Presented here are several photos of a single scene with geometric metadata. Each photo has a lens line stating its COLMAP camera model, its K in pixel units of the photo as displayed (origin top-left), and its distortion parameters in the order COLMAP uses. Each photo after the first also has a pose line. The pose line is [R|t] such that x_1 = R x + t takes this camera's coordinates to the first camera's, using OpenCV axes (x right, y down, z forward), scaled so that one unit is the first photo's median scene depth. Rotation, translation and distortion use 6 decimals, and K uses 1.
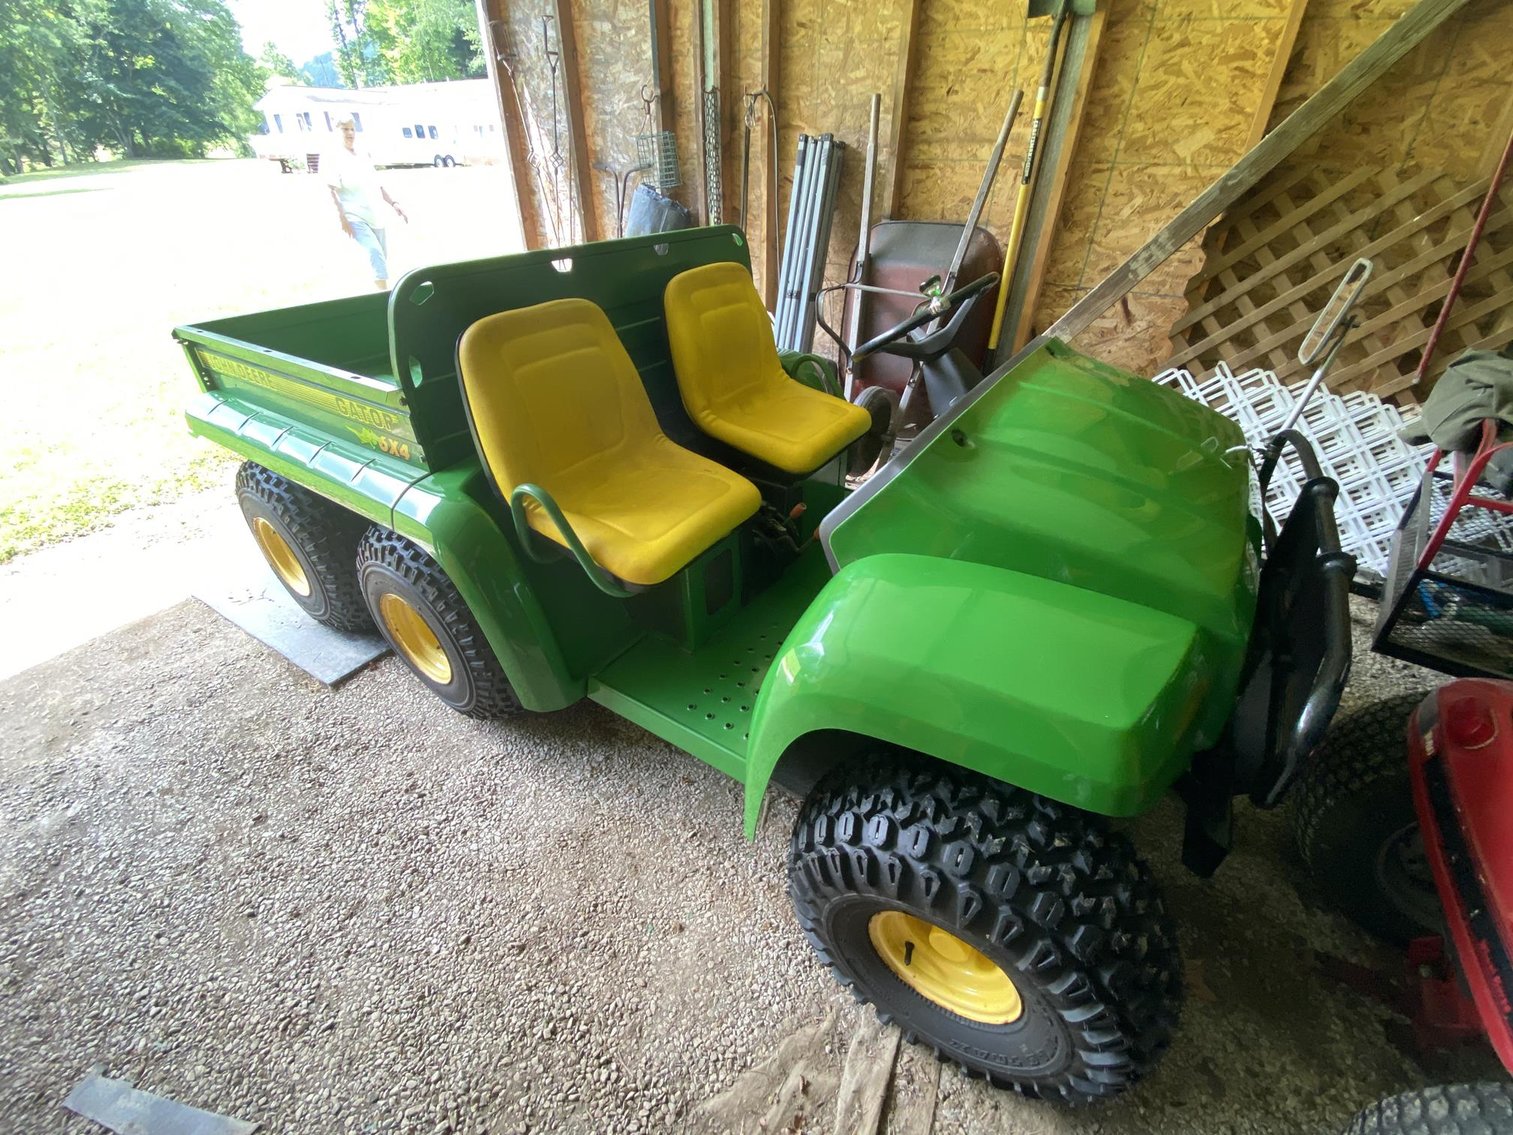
lens RADIAL K [[623.7, 0, 753.5], [0, 623.7, 583.4], [0, 0, 1]] dist [0.010741, -0.017431]
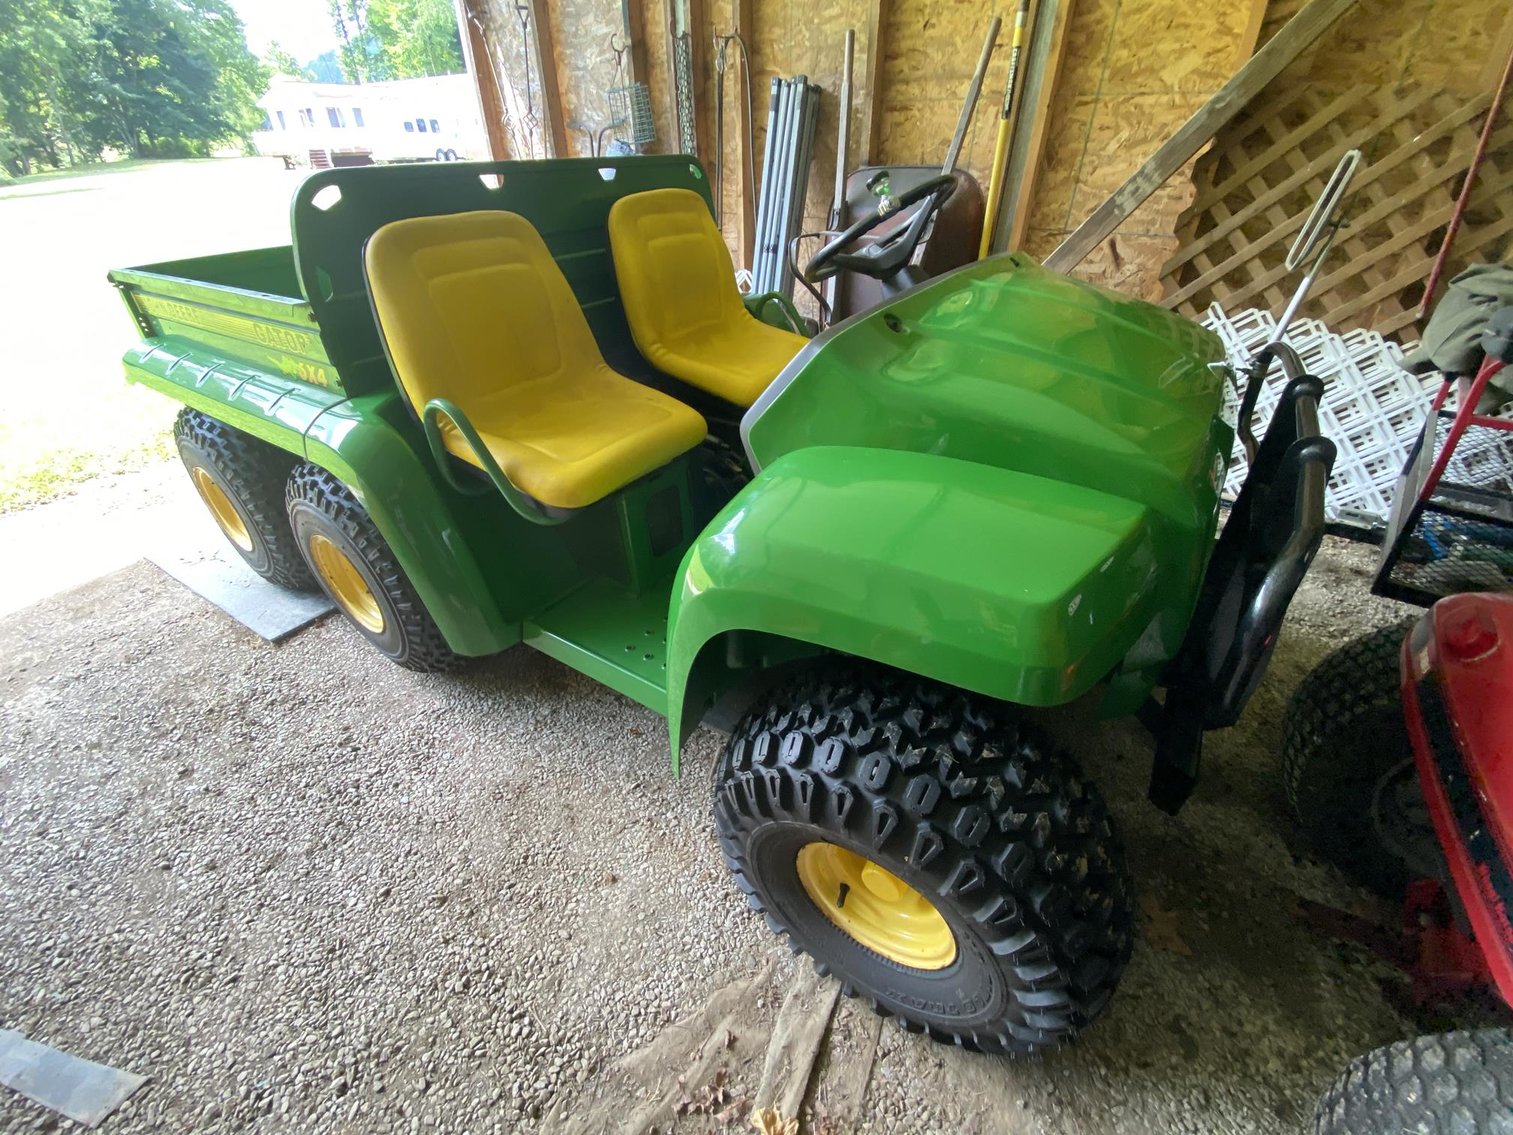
lens RADIAL K [[623.9, 0, 755.3], [0, 623.9, 584.0], [0, 0, 1]] dist [0.011809, -0.018111]
pose [[0.999899, -0.007430, -0.012081, 0.100291], [0.007520, 0.999944, 0.007419, 0.096576], [0.012025, -0.007509, 0.999900, 0.067142]]
